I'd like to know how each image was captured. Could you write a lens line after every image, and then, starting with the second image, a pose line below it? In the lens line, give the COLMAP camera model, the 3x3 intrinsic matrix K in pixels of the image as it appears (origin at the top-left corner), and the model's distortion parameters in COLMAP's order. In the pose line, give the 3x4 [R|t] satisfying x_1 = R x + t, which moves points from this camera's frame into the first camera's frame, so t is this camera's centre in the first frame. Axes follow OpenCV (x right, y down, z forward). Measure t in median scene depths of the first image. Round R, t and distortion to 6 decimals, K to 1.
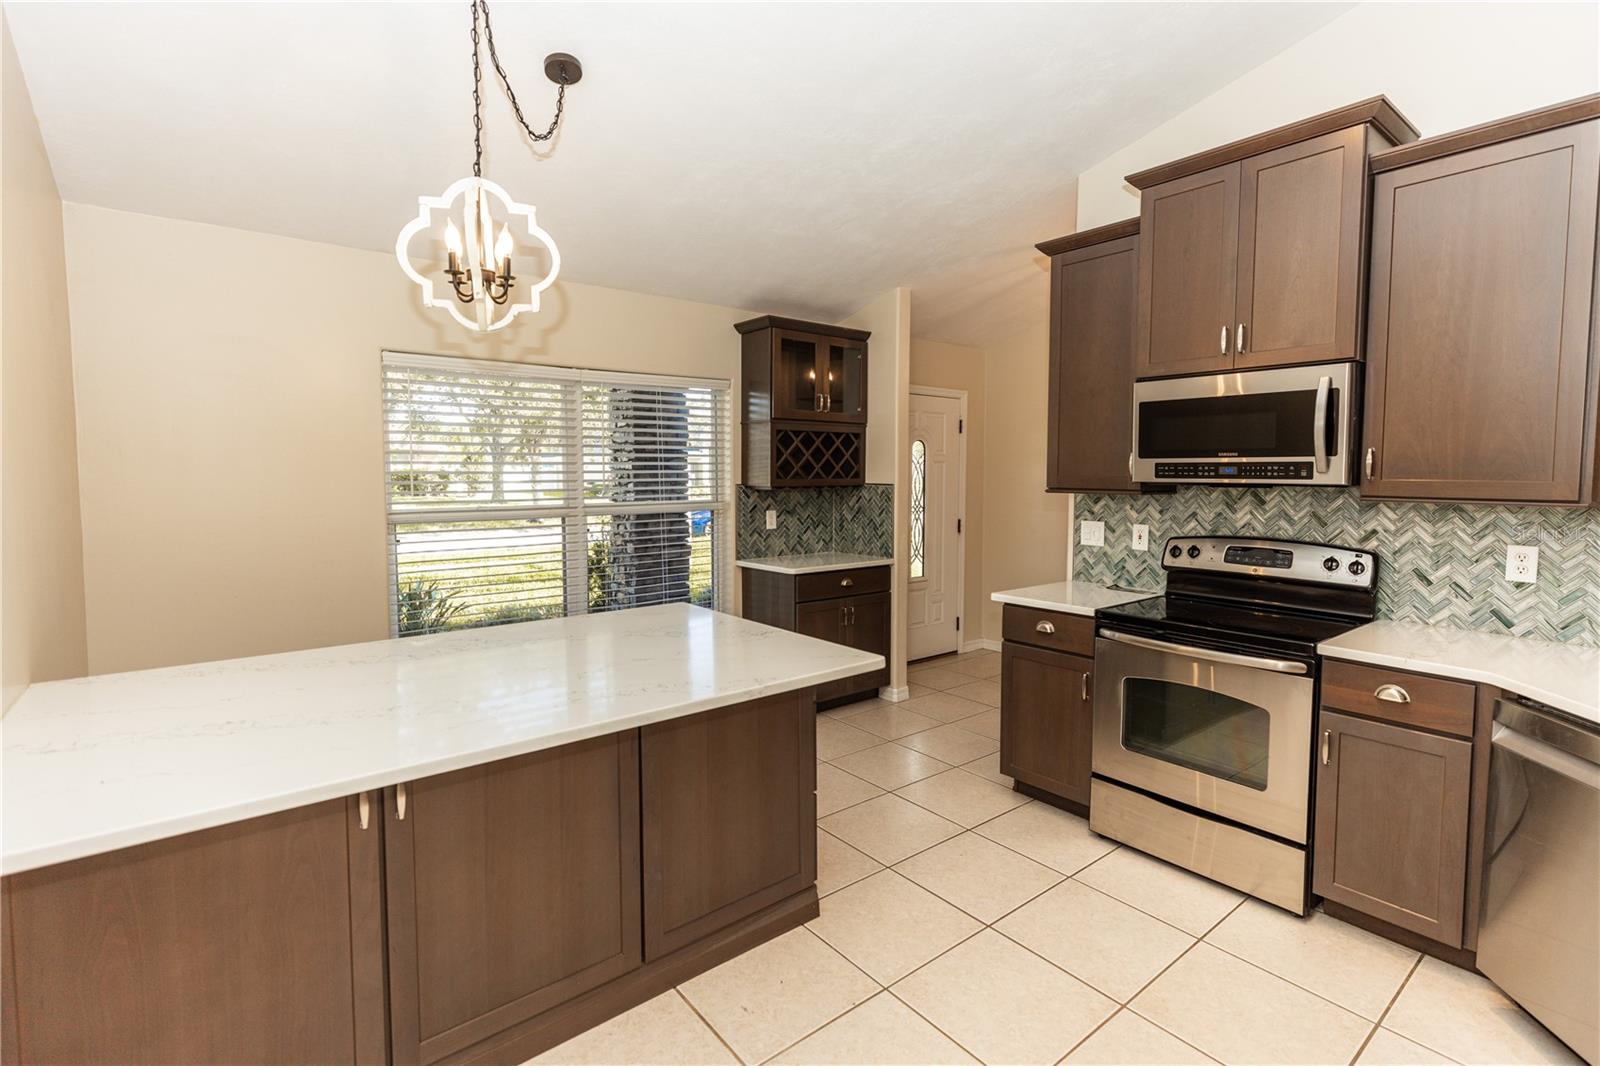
lens RADIAL K [[752.6, 0, 809.4], [0, 752.6, 515.0], [0, 0, 1]] dist [0.002375, 0.000063]
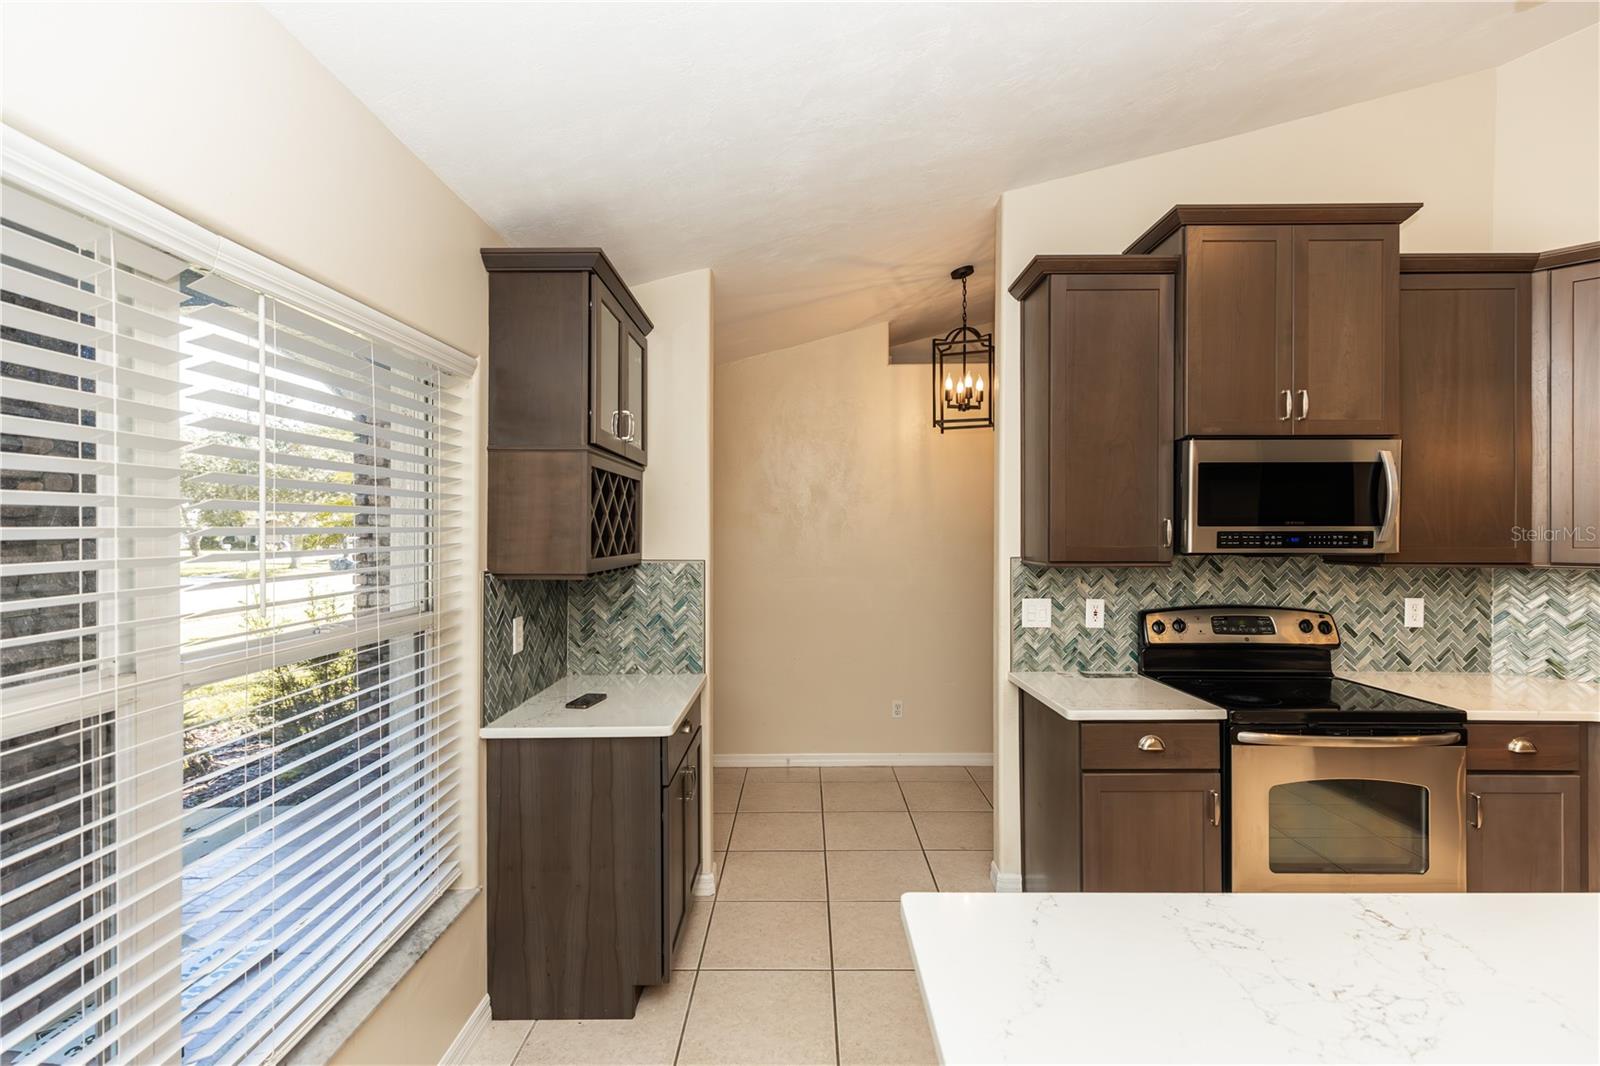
lens RADIAL K [[725.7, 0, 812.3], [0, 725.7, 528.0], [0, 0, 1]] dist [0.001707, -0.000403]
pose [[0.631220, 0.001136, 0.775603, -0.430837], [0.048598, 0.997976, -0.041013, -0.051638], [-0.774080, 0.063581, 0.629888, 0.698295]]
